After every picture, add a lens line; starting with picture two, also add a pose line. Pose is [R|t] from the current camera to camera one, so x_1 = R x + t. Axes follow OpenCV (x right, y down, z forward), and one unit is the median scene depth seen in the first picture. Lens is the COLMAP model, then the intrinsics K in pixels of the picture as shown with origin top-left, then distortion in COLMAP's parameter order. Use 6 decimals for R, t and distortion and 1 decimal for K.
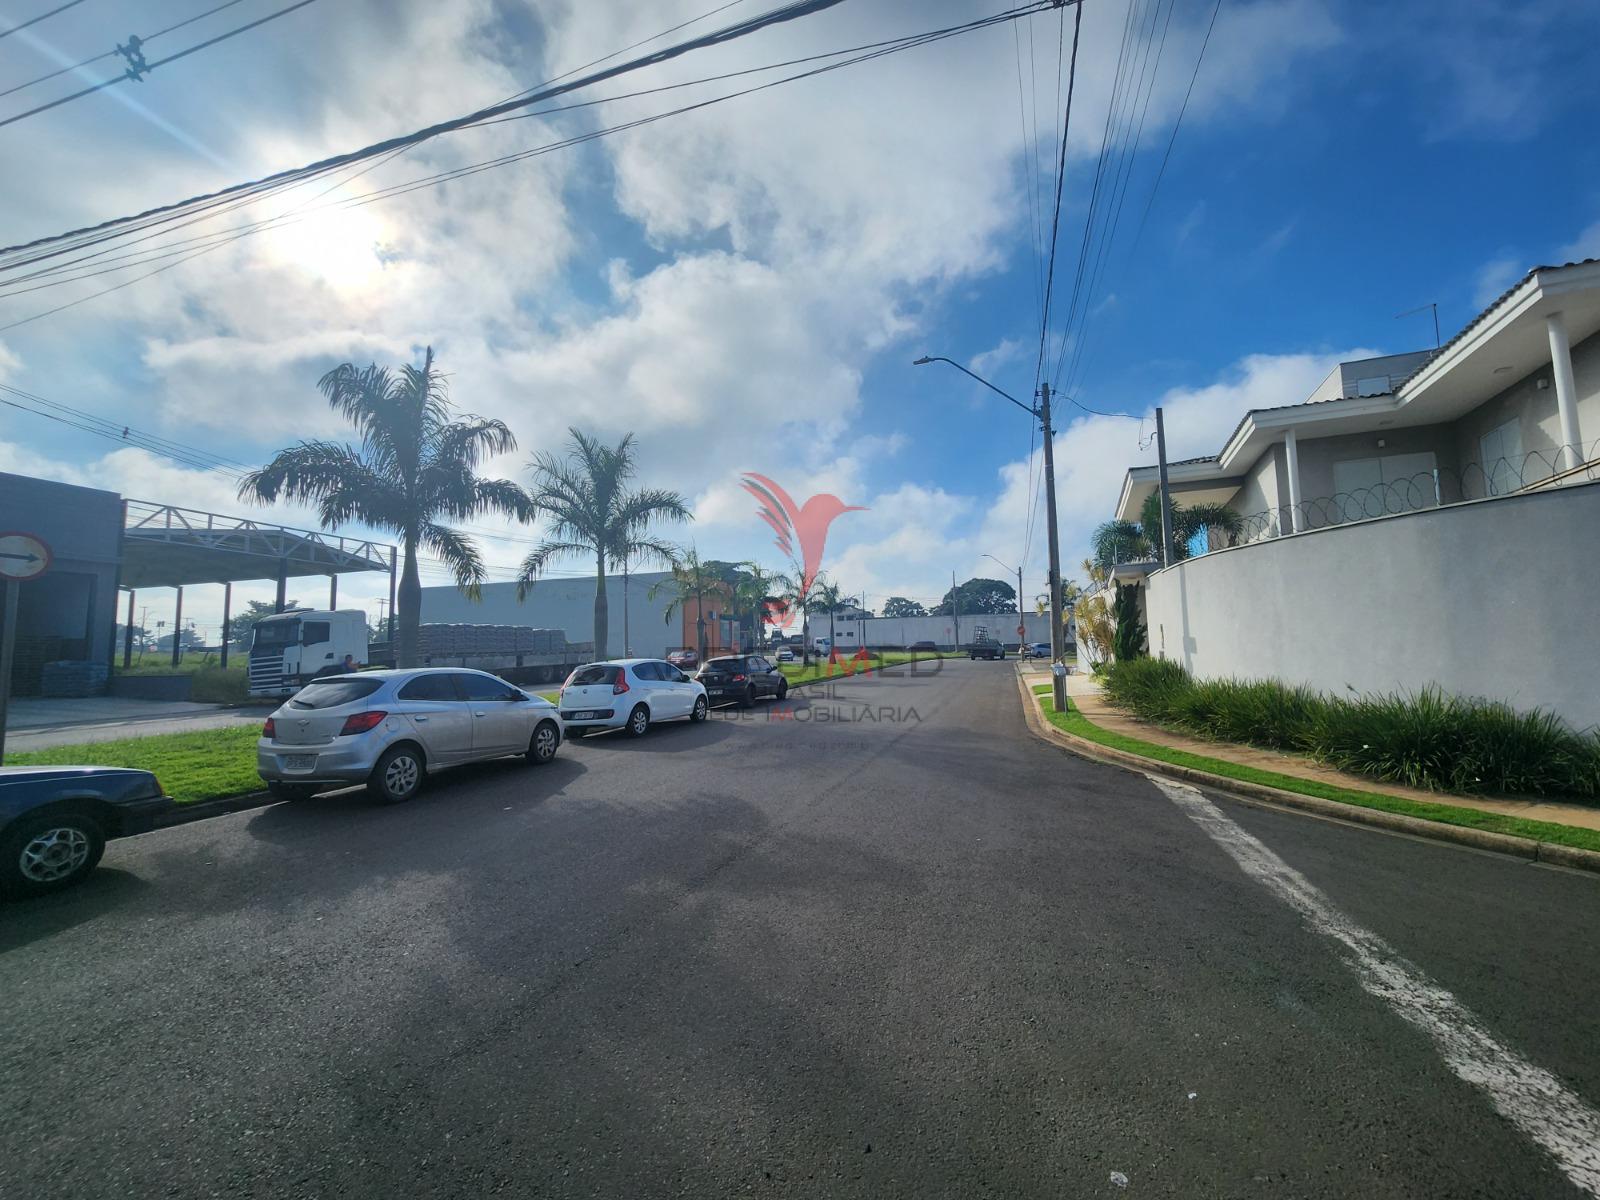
lens RADIAL K [[698.8, 0, 800.0], [0, 698.8, 600.0], [0, 0, 1]] dist [0.000366, -0.000447]
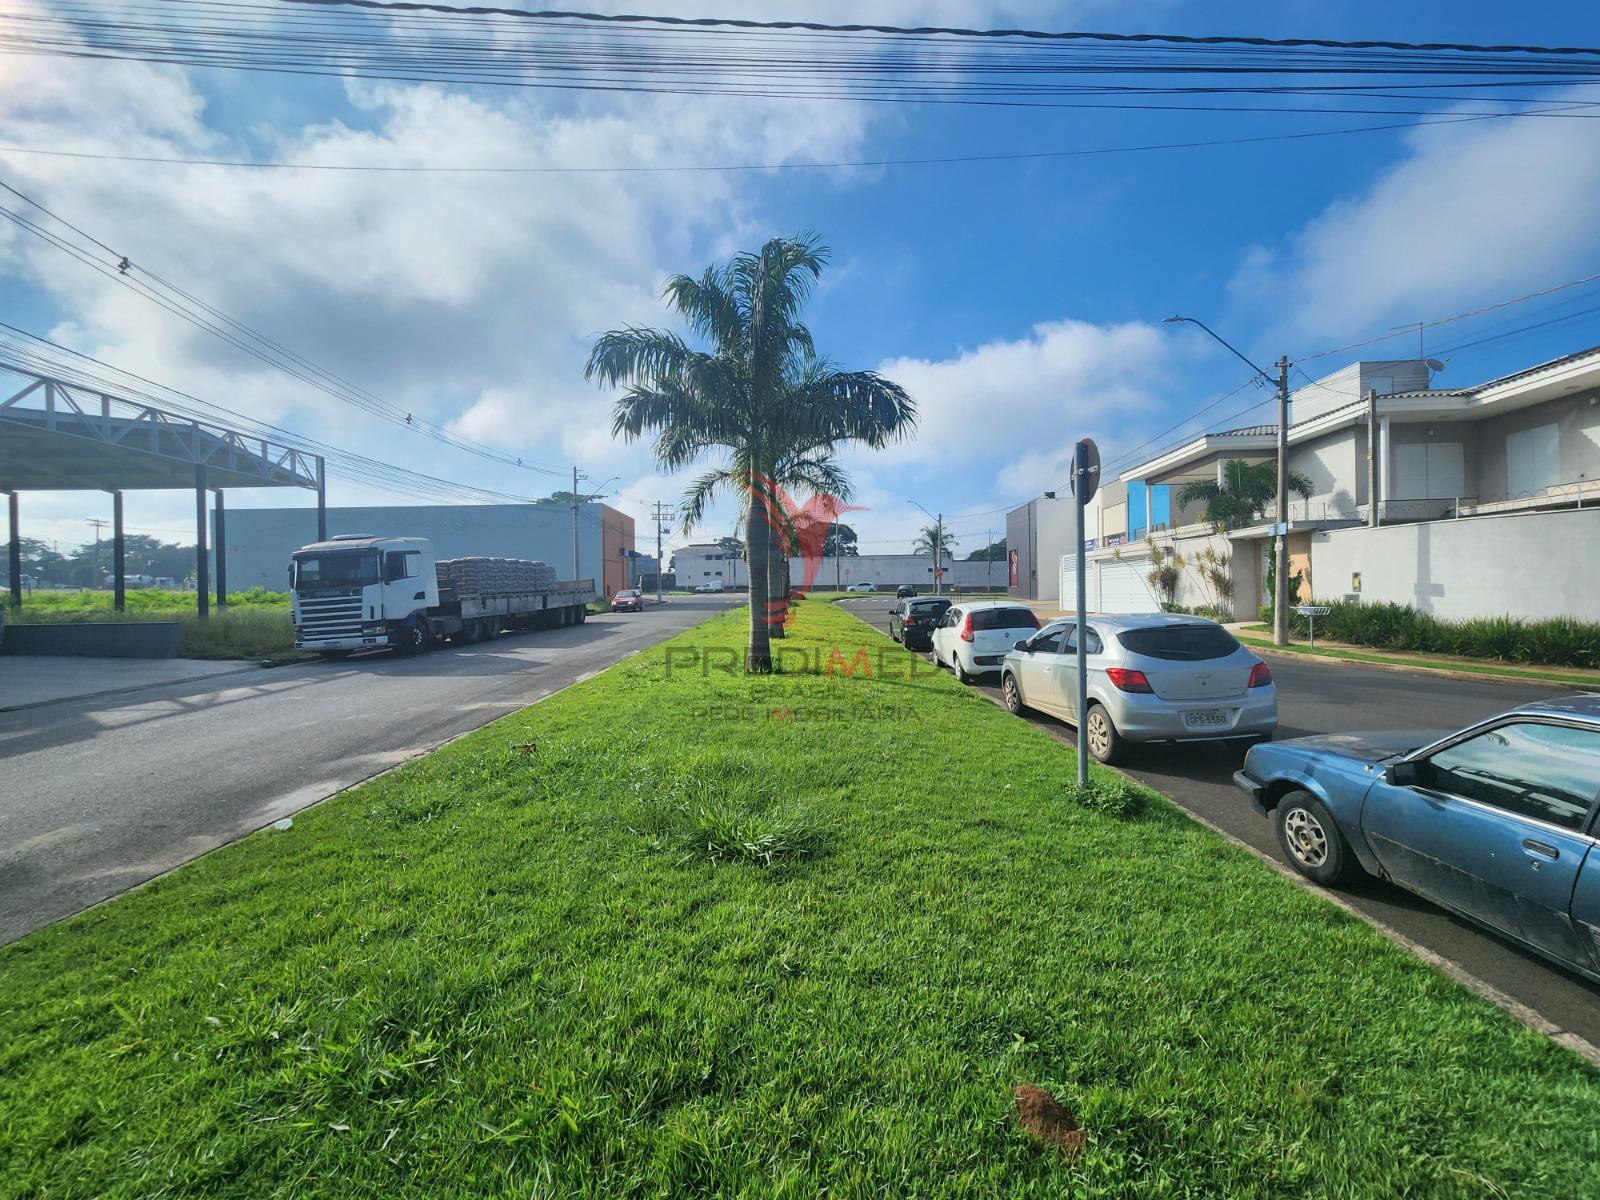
lens RADIAL K [[698.8, 0, 800.0], [0, 698.8, 600.0], [0, 0, 1]] dist [0.000366, -0.000447]
pose [[0.946110, 0.000621, 0.323845, -0.424356], [-0.028475, 0.996285, 0.081278, 0.005617], [-0.322591, -0.086119, 0.942612, 0.091522]]
